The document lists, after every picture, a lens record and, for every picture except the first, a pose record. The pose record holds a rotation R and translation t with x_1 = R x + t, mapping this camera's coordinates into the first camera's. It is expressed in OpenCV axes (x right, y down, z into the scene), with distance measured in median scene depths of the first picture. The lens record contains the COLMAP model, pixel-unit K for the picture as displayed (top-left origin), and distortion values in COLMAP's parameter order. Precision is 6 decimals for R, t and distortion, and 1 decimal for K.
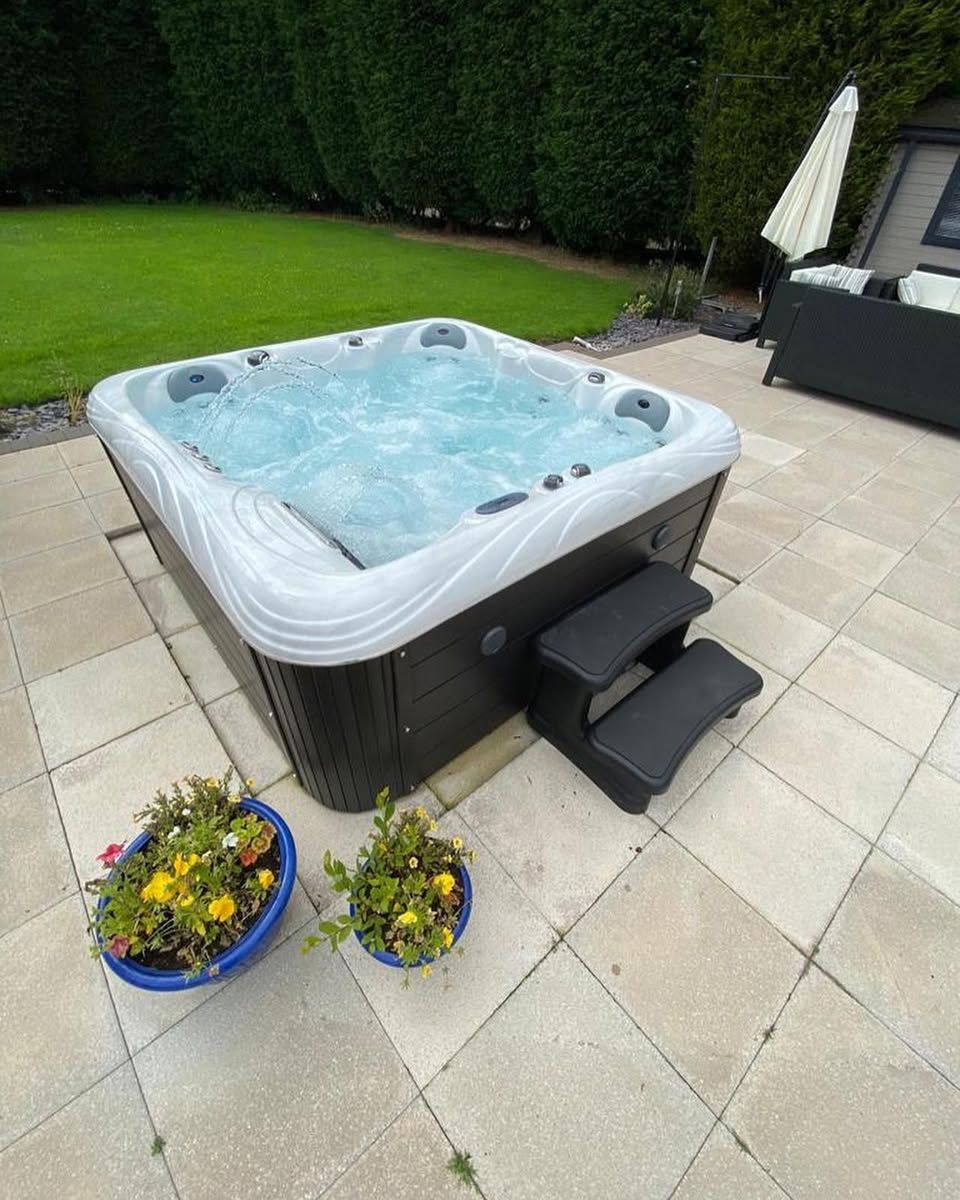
lens RADIAL K [[522.8, 0, 473.0], [0, 522.8, 595.4], [0, 0, 1]] dist [-0.011289, -0.008845]
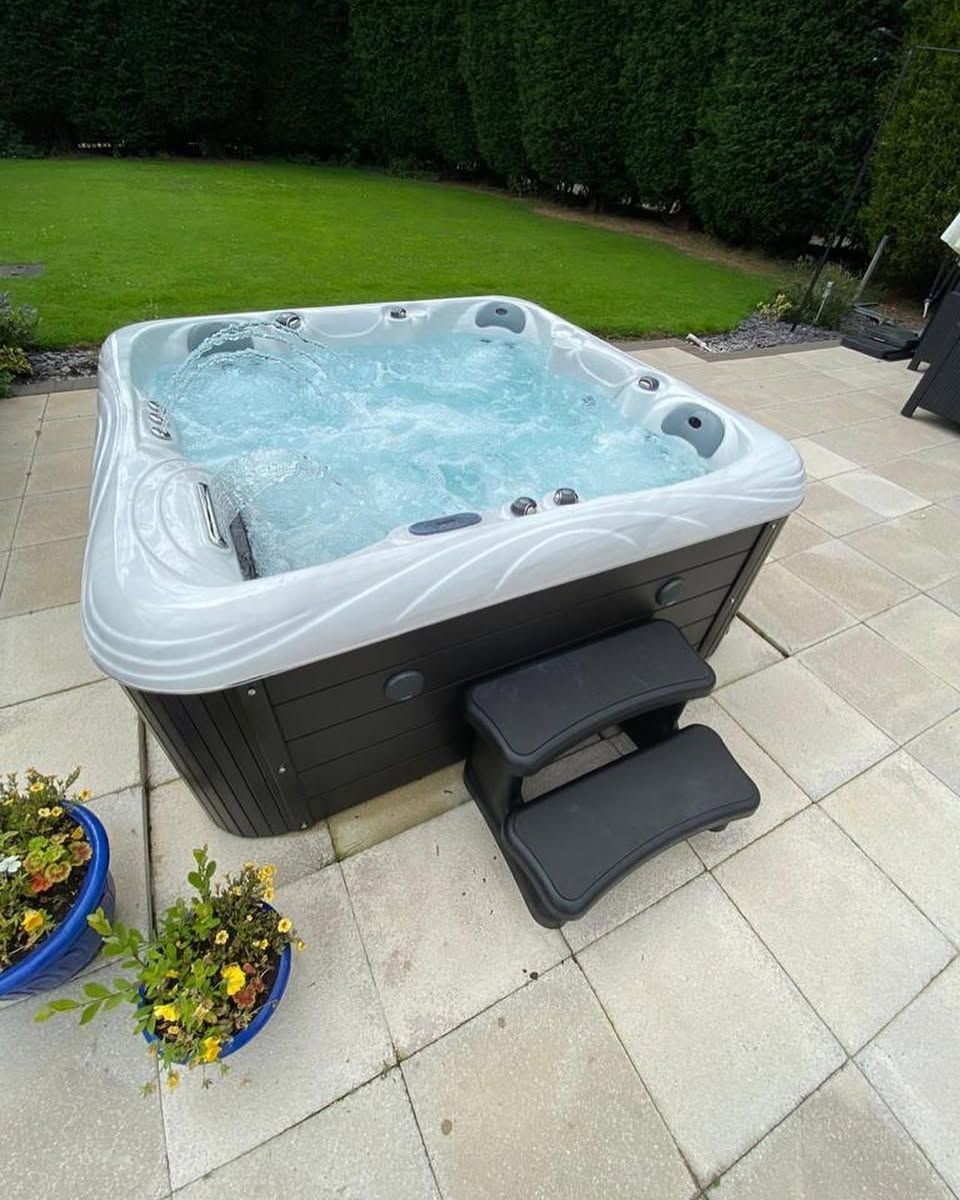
lens RADIAL K [[522.8, 0, 477.4], [0, 522.8, 593.7], [0, 0, 1]] dist [-0.011289, -0.008845]
pose [[0.969919, 0.180656, -0.163157, 0.169041], [-0.176249, 0.983482, 0.041217, -0.073208], [0.167908, -0.011221, 0.985739, 0.131128]]
